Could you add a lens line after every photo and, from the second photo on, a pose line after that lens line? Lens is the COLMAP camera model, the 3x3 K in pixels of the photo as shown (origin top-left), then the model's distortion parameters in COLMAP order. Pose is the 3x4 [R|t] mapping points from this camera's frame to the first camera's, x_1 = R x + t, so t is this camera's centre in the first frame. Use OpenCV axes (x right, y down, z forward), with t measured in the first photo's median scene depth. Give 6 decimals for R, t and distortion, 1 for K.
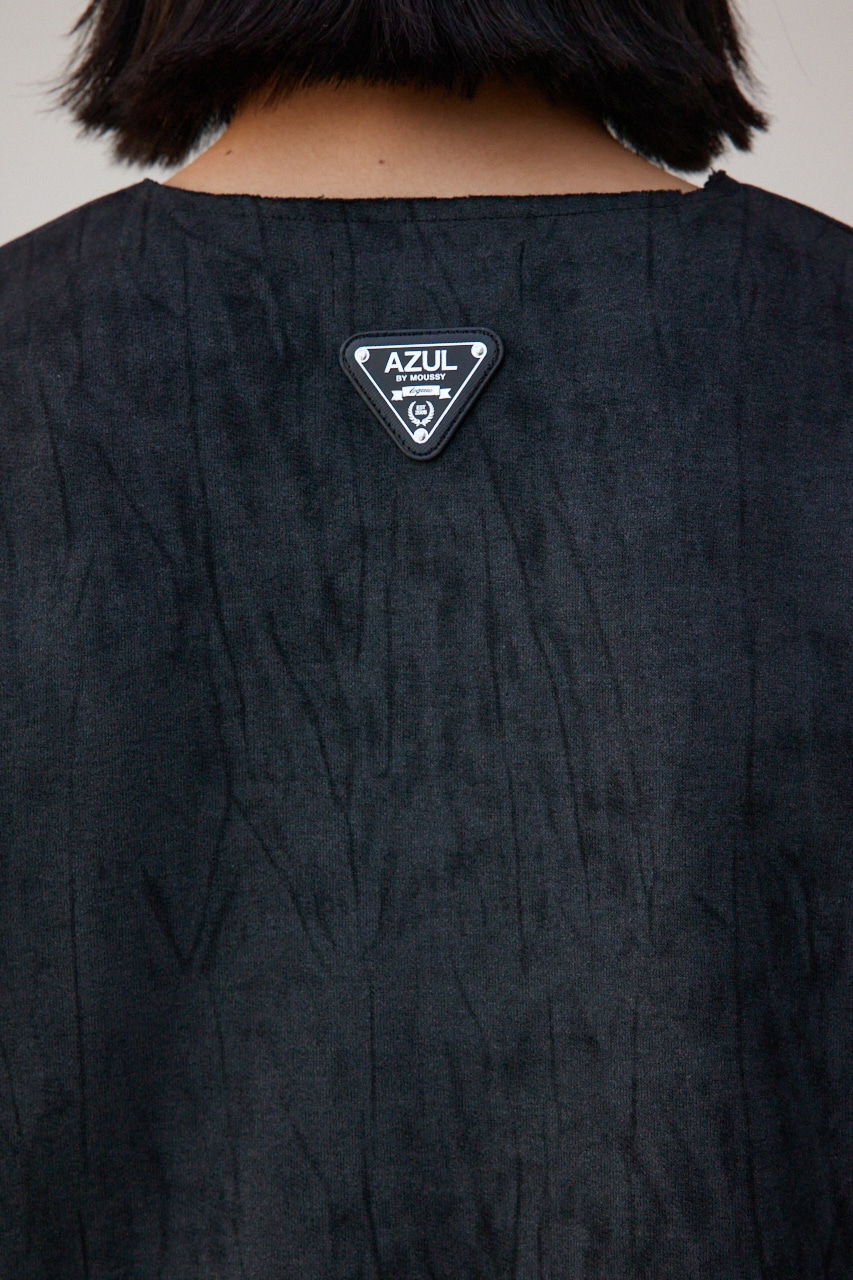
lens RADIAL K [[2248.7, 0, 417.6], [0, 2248.7, 642.9], [0, 0, 1]] dist [0.217598, 0.000000]
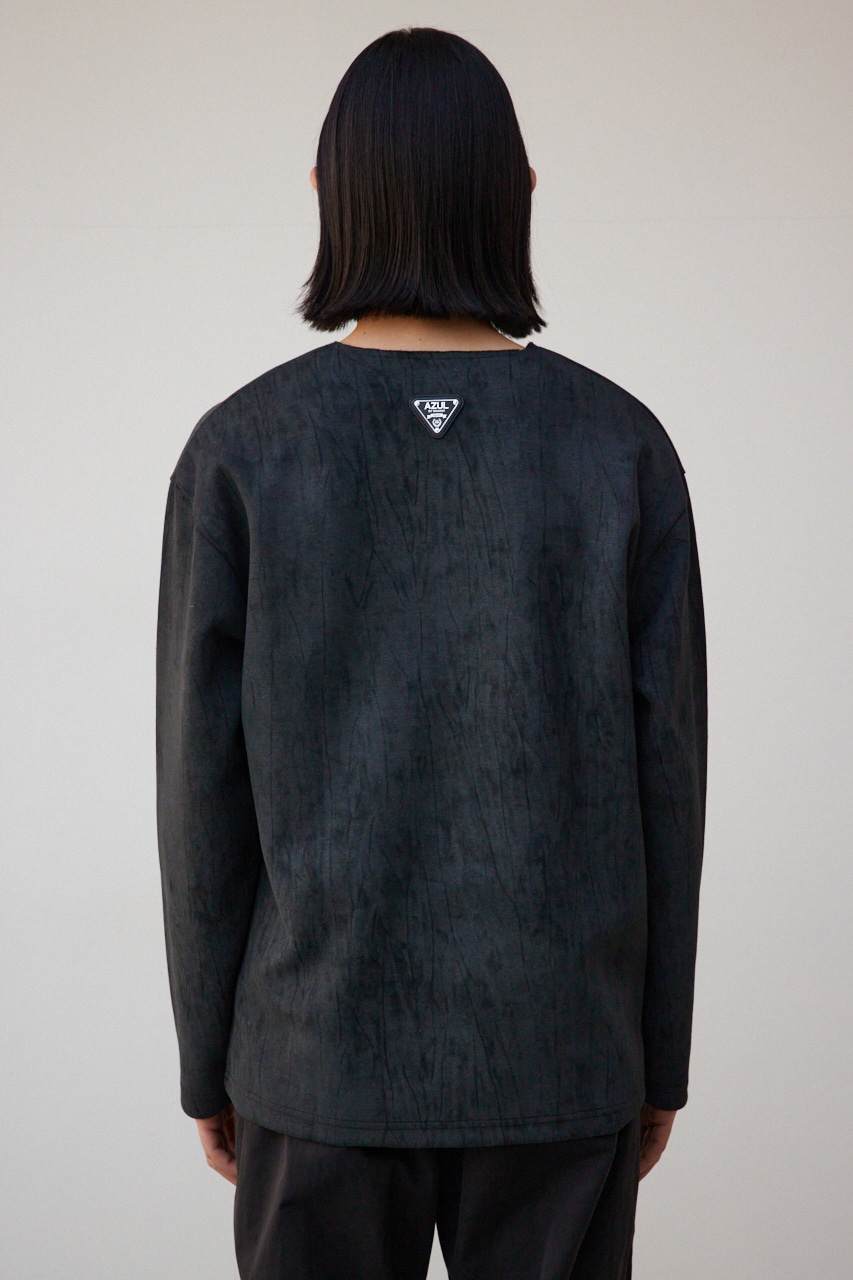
lens RADIAL K [[2248.7, 0, 432.4], [0, 2248.7, 641.3], [0, 0, 1]] dist [0.217598, 0.000000]
pose [[0.992944, -0.002255, 0.118566, -0.363692], [0.002307, 0.999997, -0.000298, 0.192970], [-0.118565, 0.000569, 0.992946, -2.008745]]
